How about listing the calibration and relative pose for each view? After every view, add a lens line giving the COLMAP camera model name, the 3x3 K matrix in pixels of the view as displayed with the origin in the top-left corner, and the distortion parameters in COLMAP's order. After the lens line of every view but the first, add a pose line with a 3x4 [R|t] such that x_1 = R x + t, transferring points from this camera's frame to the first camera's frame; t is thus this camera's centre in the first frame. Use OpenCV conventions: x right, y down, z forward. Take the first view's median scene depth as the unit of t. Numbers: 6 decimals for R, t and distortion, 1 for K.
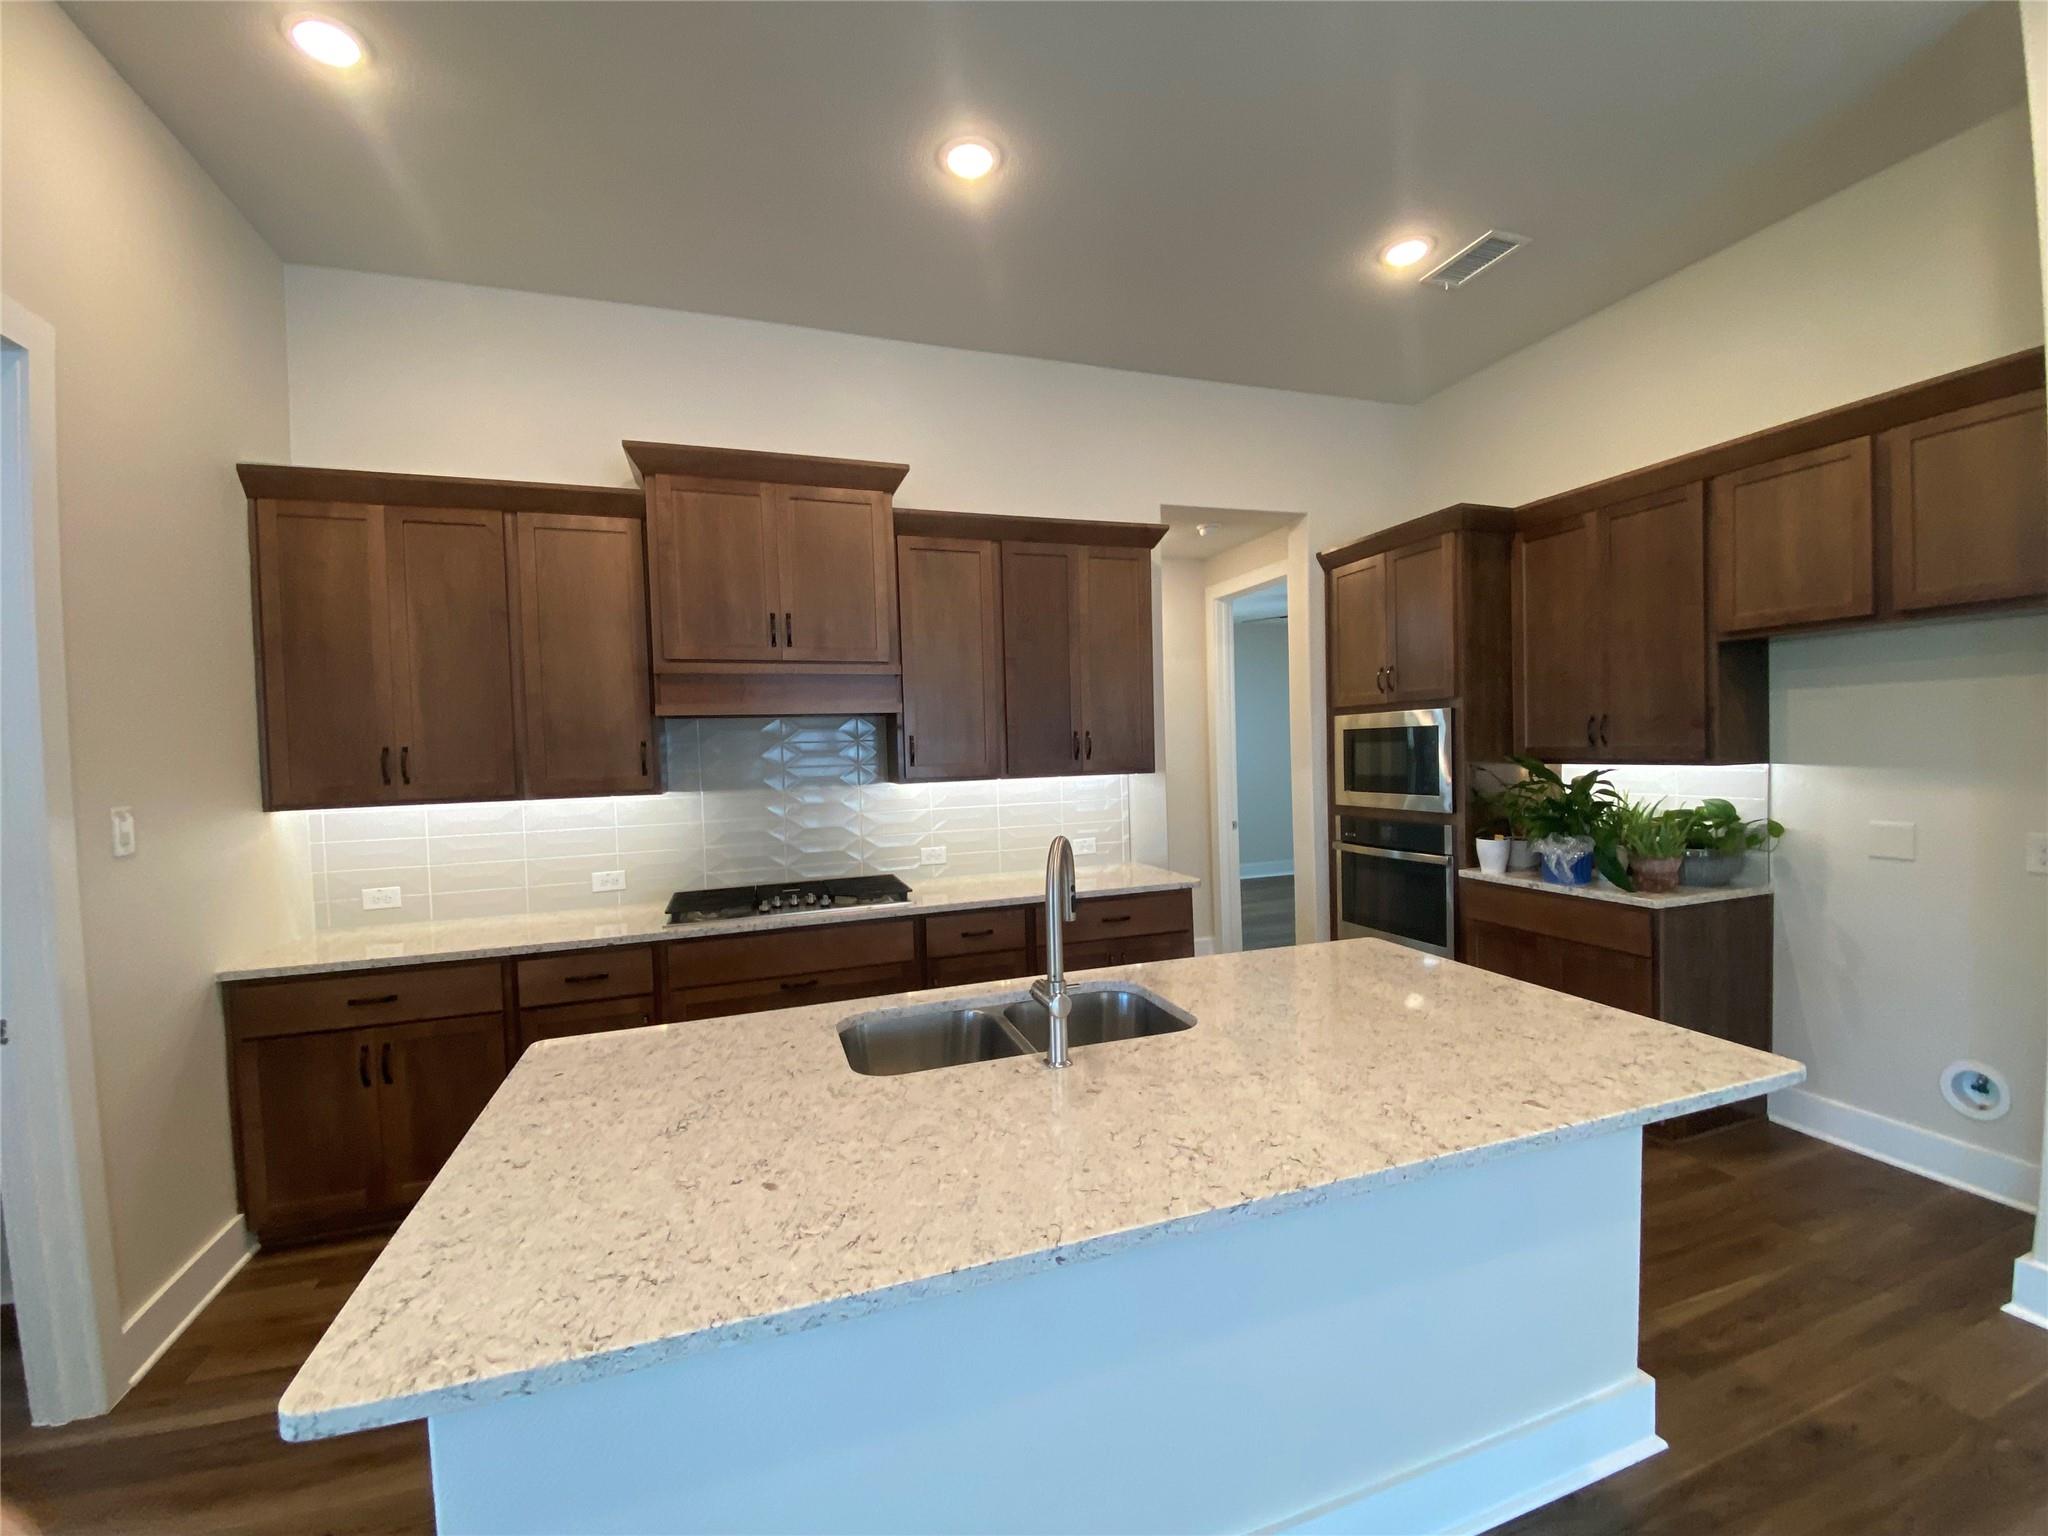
lens RADIAL K [[846.8, 0, 1011.5], [0, 846.8, 774.9], [0, 0, 1]] dist [0.043544, -0.033837]
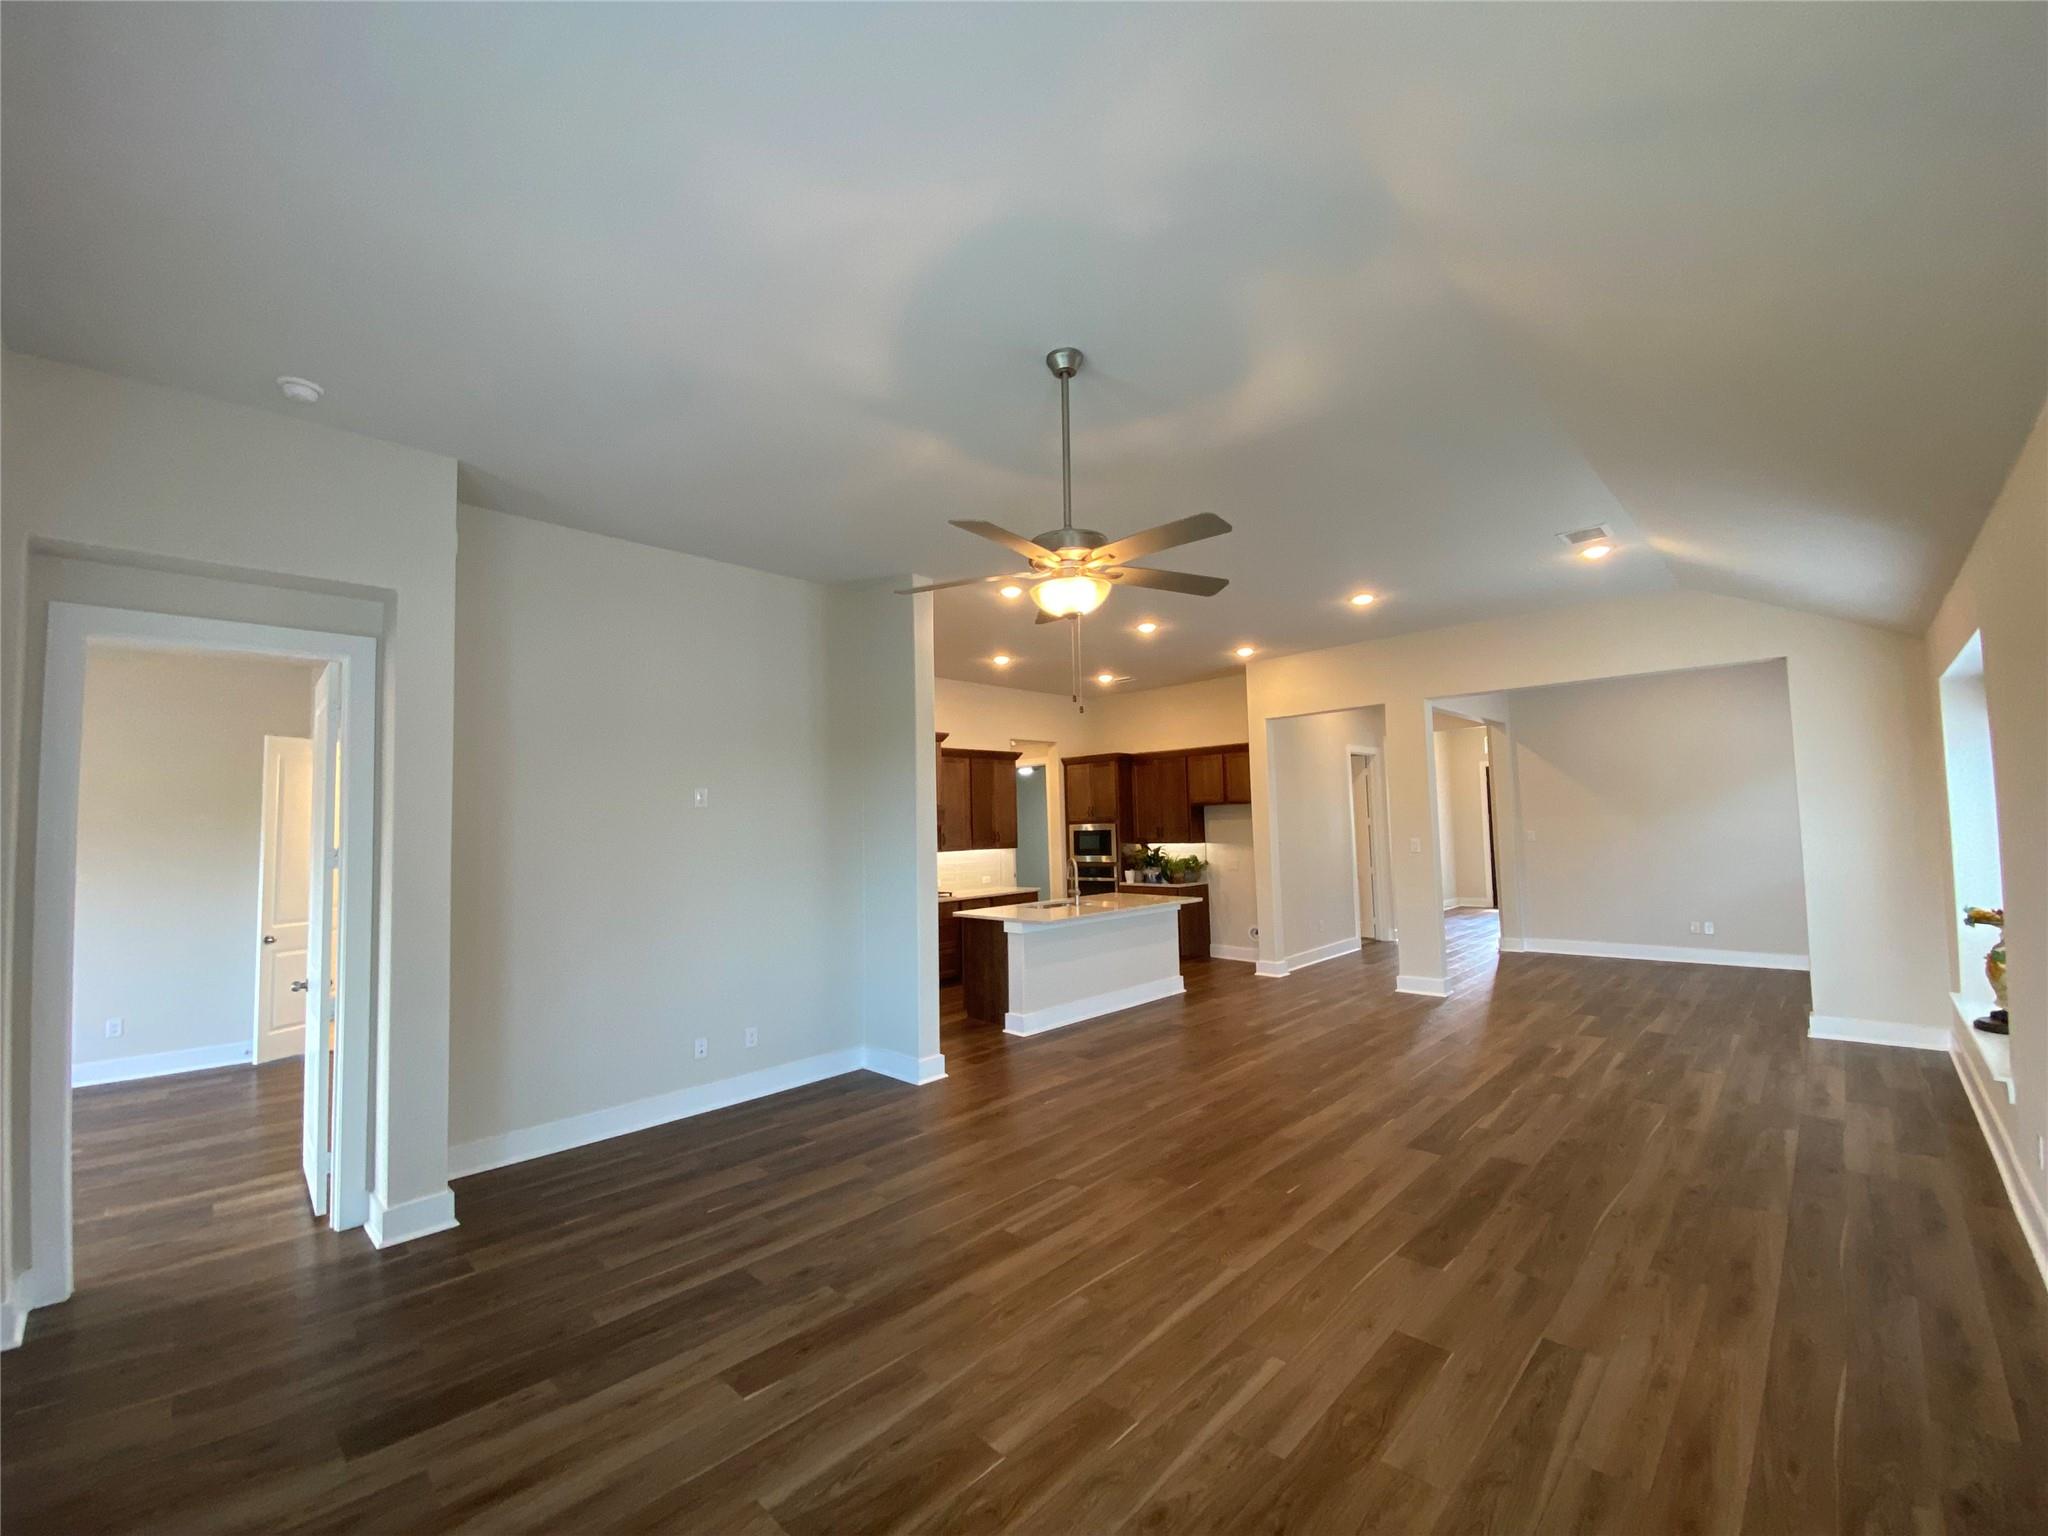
lens RADIAL K [[846.8, 0, 1011.5], [0, 846.8, 774.9], [0, 0, 1]] dist [0.043544, -0.033837]
pose [[0.897532, 0.032305, 0.439765, -1.084484], [0.016213, 0.994221, -0.106126, 0.055194], [-0.440652, 0.102381, 0.891821, -1.423766]]
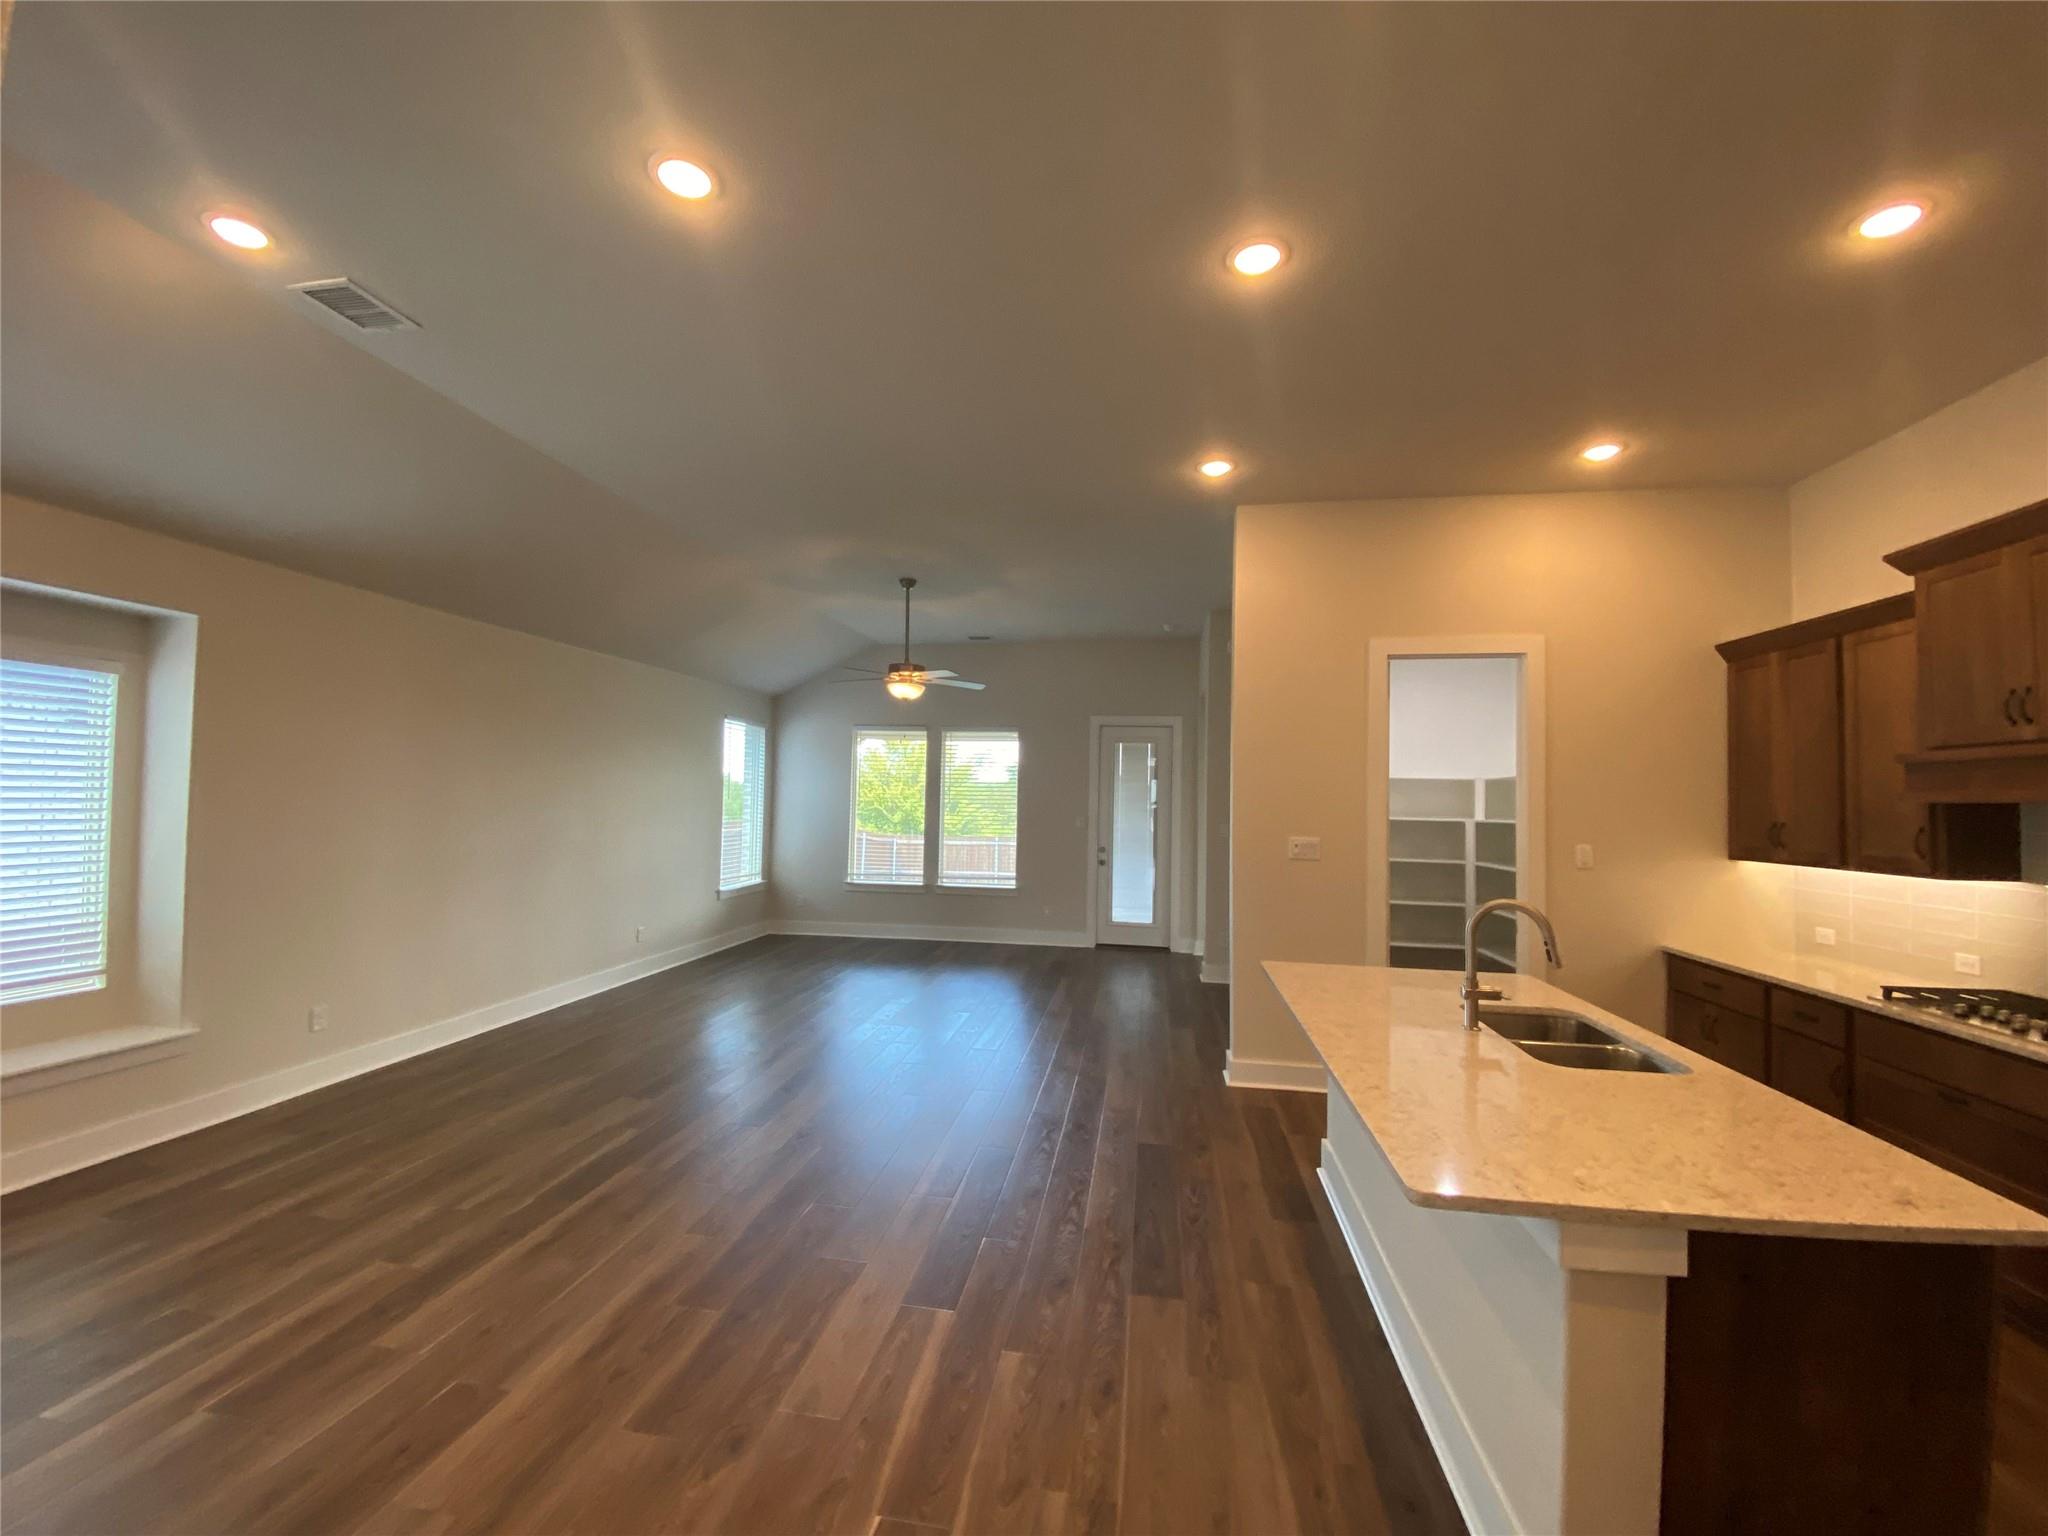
lens RADIAL K [[846.8, 0, 1011.5], [0, 846.8, 774.9], [0, 0, 1]] dist [0.043544, -0.033837]
pose [[-0.486038, -0.010083, -0.873880, 0.947348], [-0.043193, 0.998989, 0.012496, -0.061902], [0.872870, 0.043819, -0.485982, 0.494460]]
